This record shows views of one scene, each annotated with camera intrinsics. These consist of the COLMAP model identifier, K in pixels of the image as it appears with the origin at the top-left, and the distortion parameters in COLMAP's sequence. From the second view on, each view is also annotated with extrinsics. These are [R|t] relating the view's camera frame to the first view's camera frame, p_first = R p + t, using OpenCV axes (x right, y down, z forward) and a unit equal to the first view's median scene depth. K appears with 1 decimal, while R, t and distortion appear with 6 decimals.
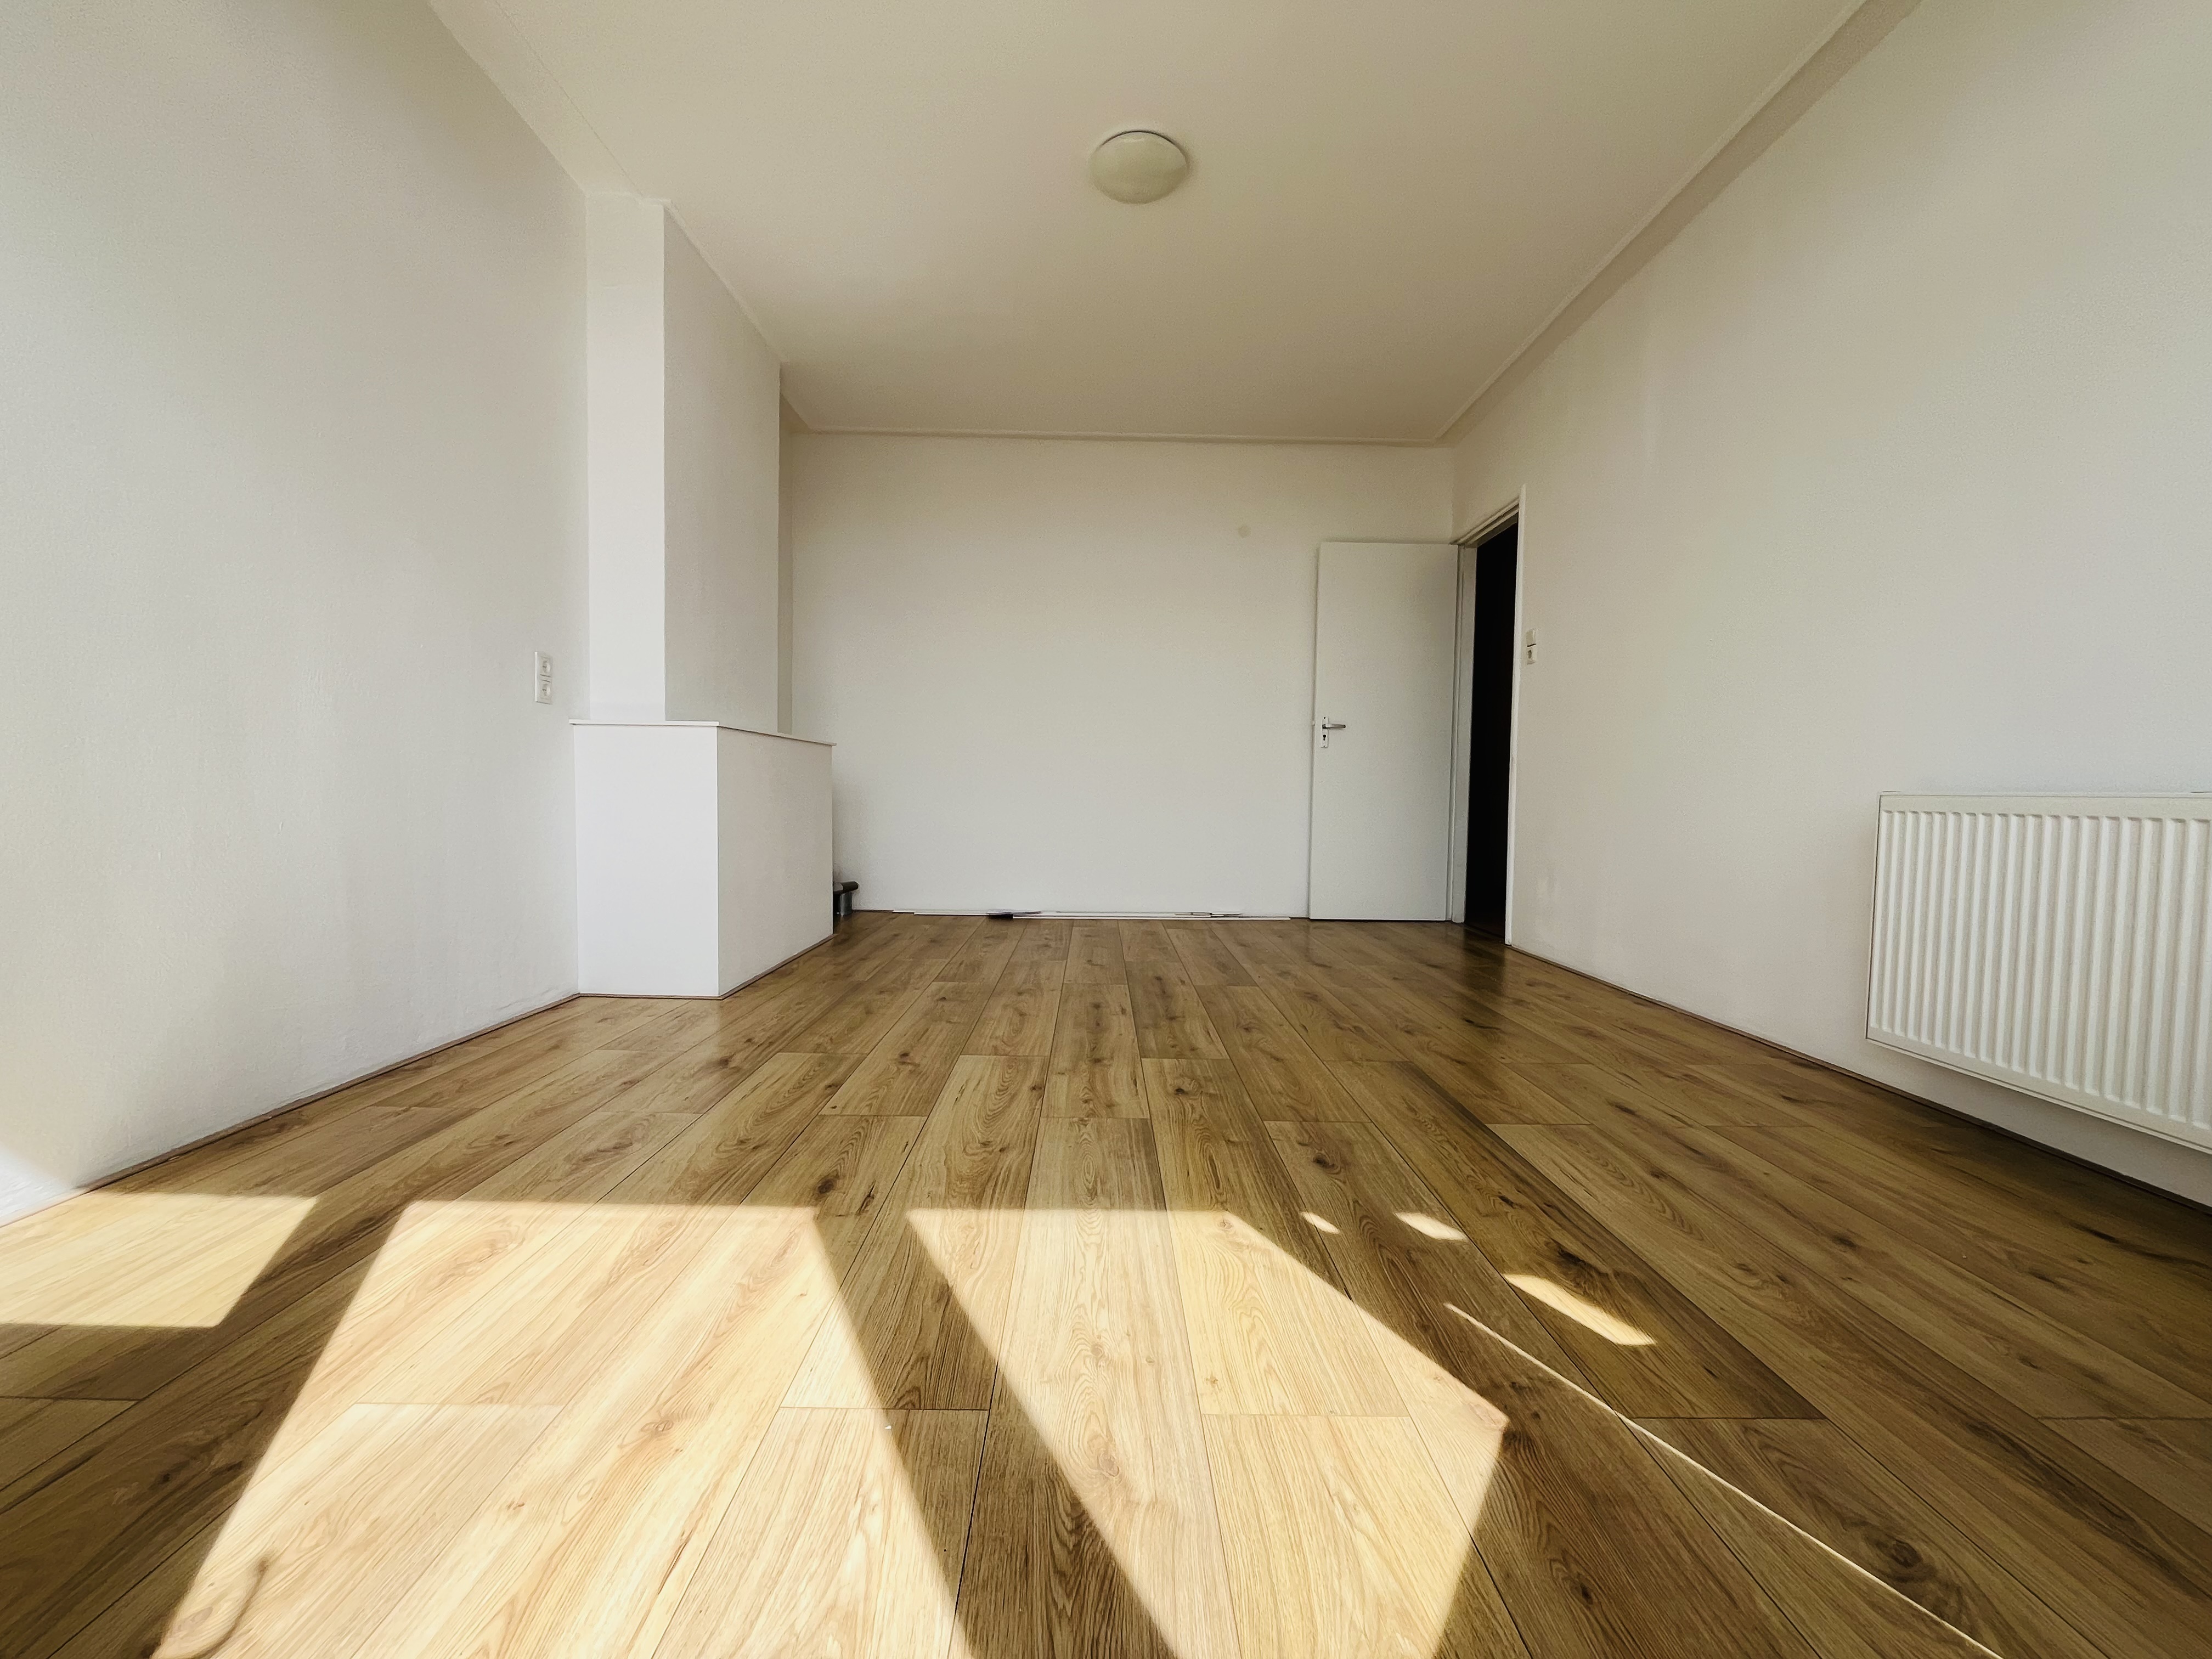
lens RADIAL K [[894.2, 0, 1106.0], [0, 894.2, 829.5], [0, 0, 1]] dist [-0.002374, 0.000479]
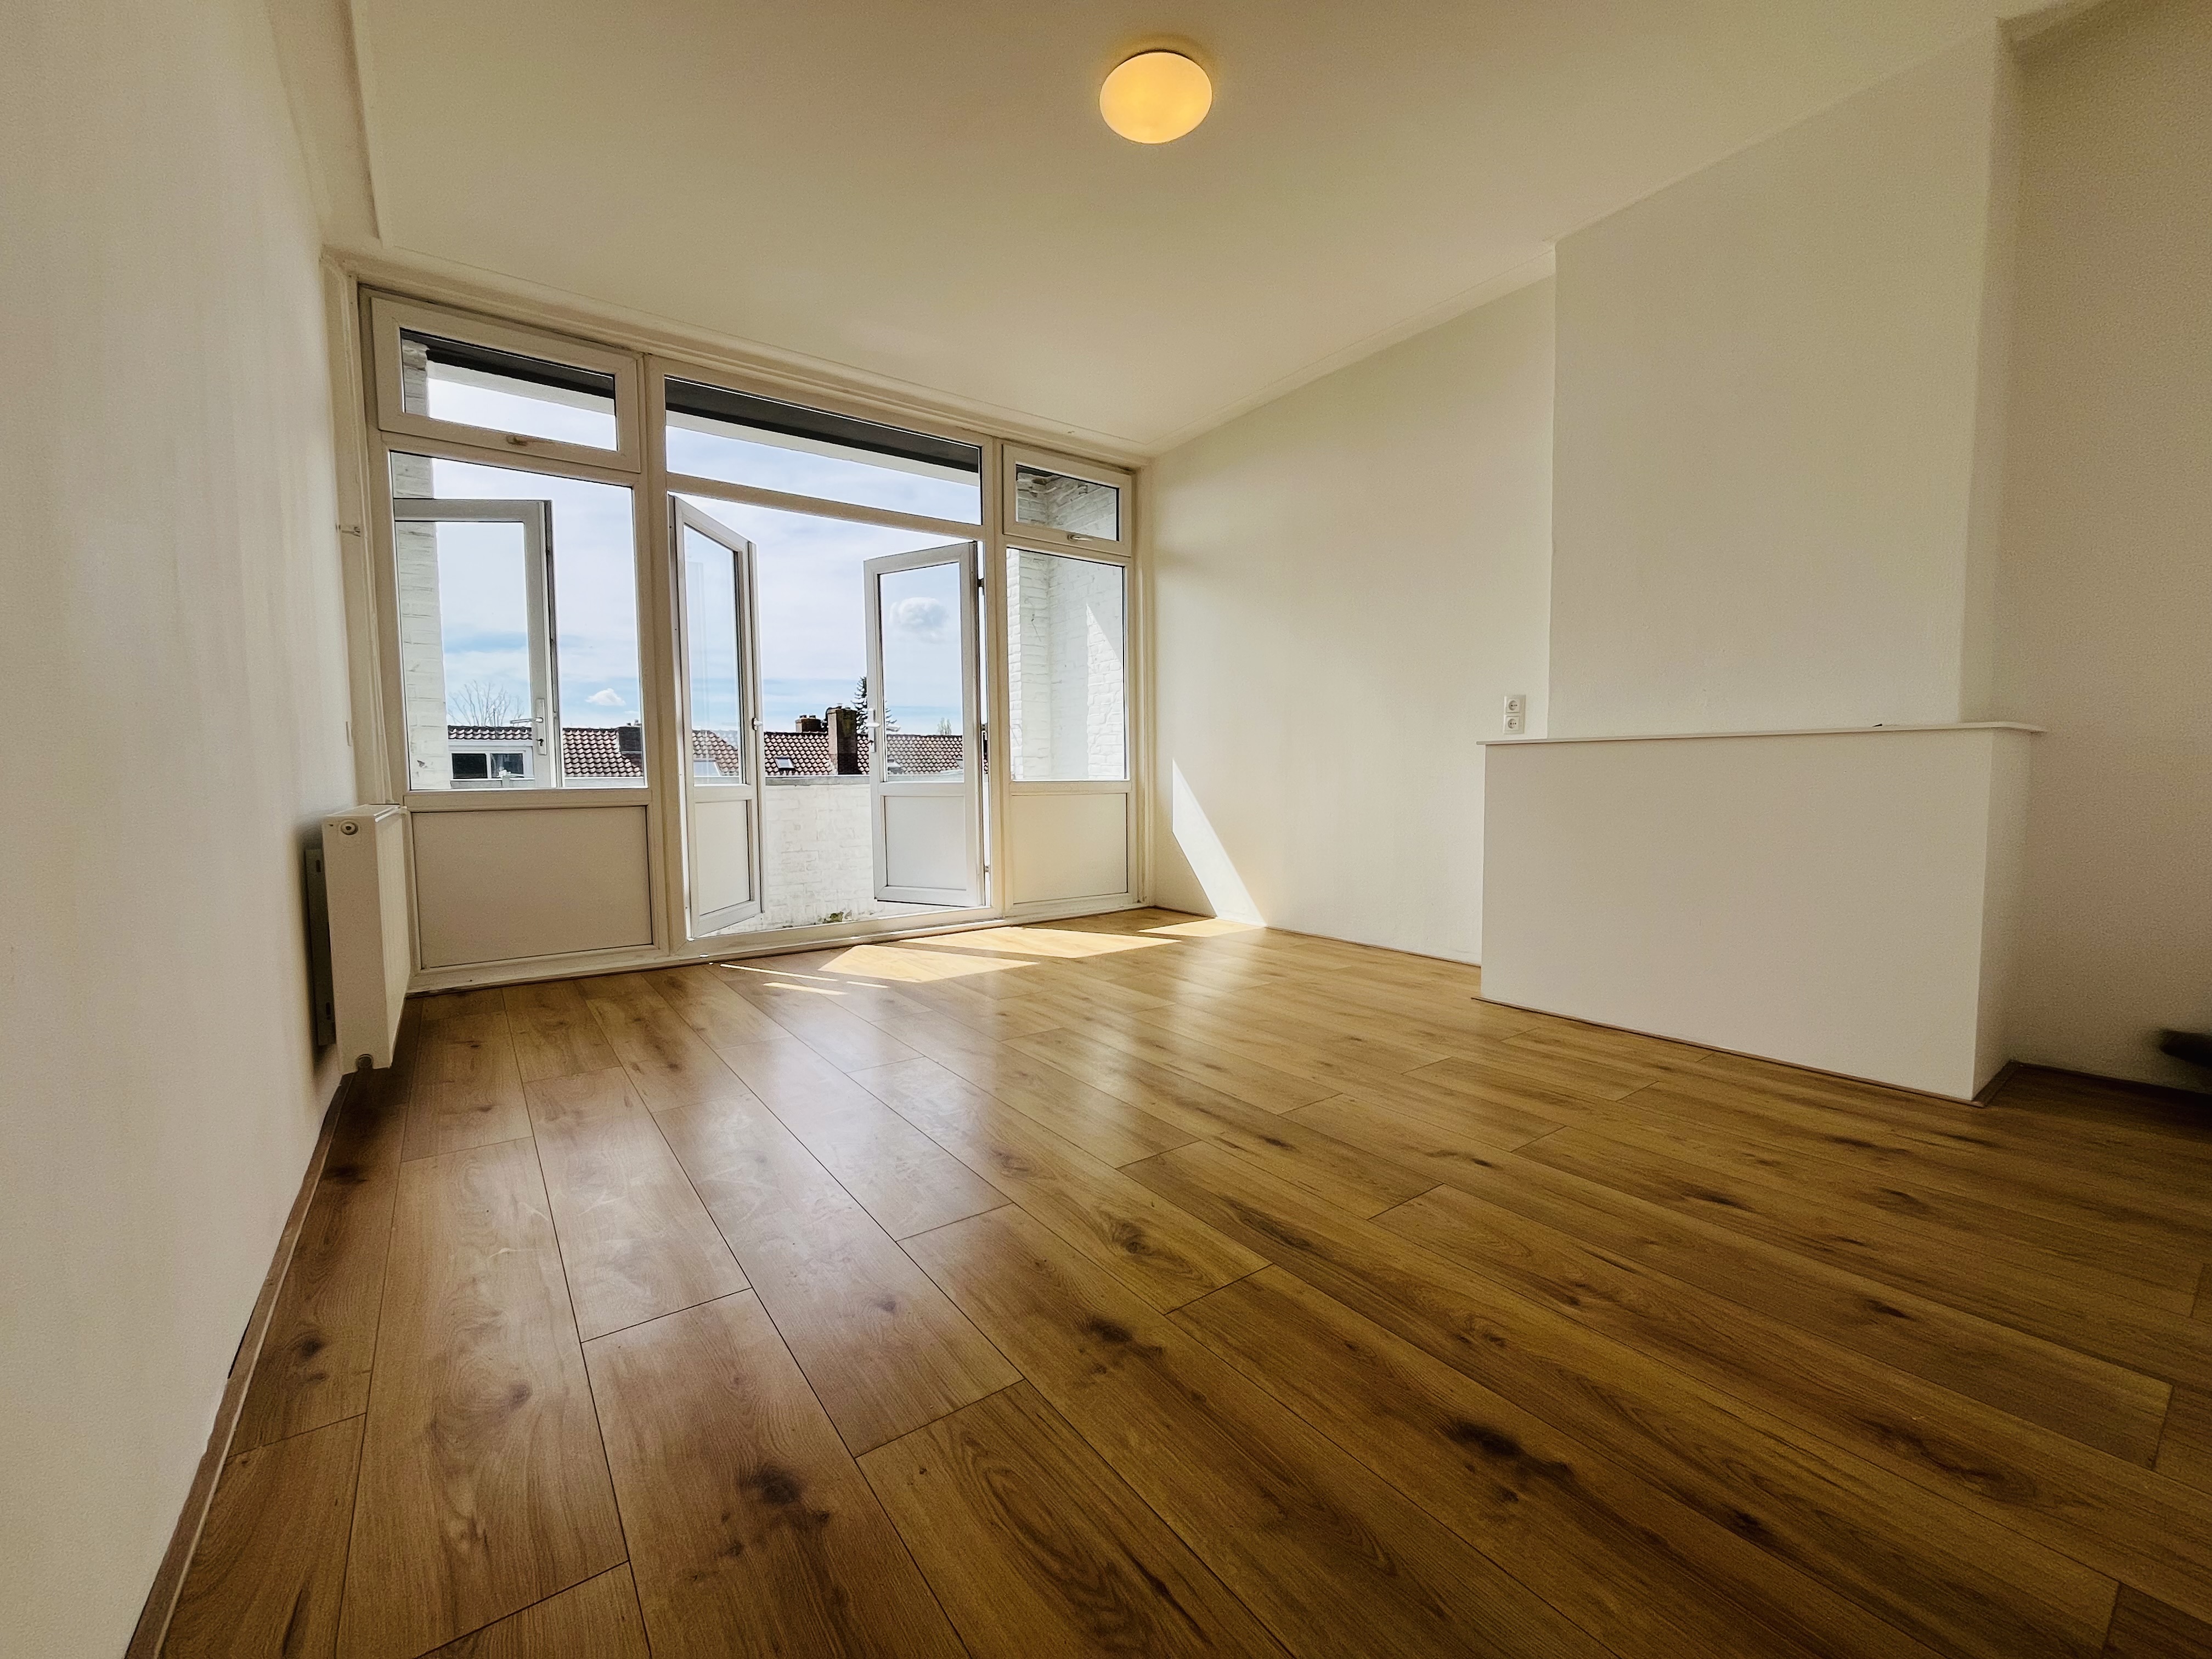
lens RADIAL K [[894.2, 0, 1106.0], [0, 894.2, 829.5], [0, 0, 1]] dist [-0.002374, 0.000479]
pose [[-0.816072, 0.017861, -0.577674, 0.755312], [-0.048901, 0.993804, 0.099809, -0.153866], [0.575878, 0.109700, -0.810142, 2.164820]]
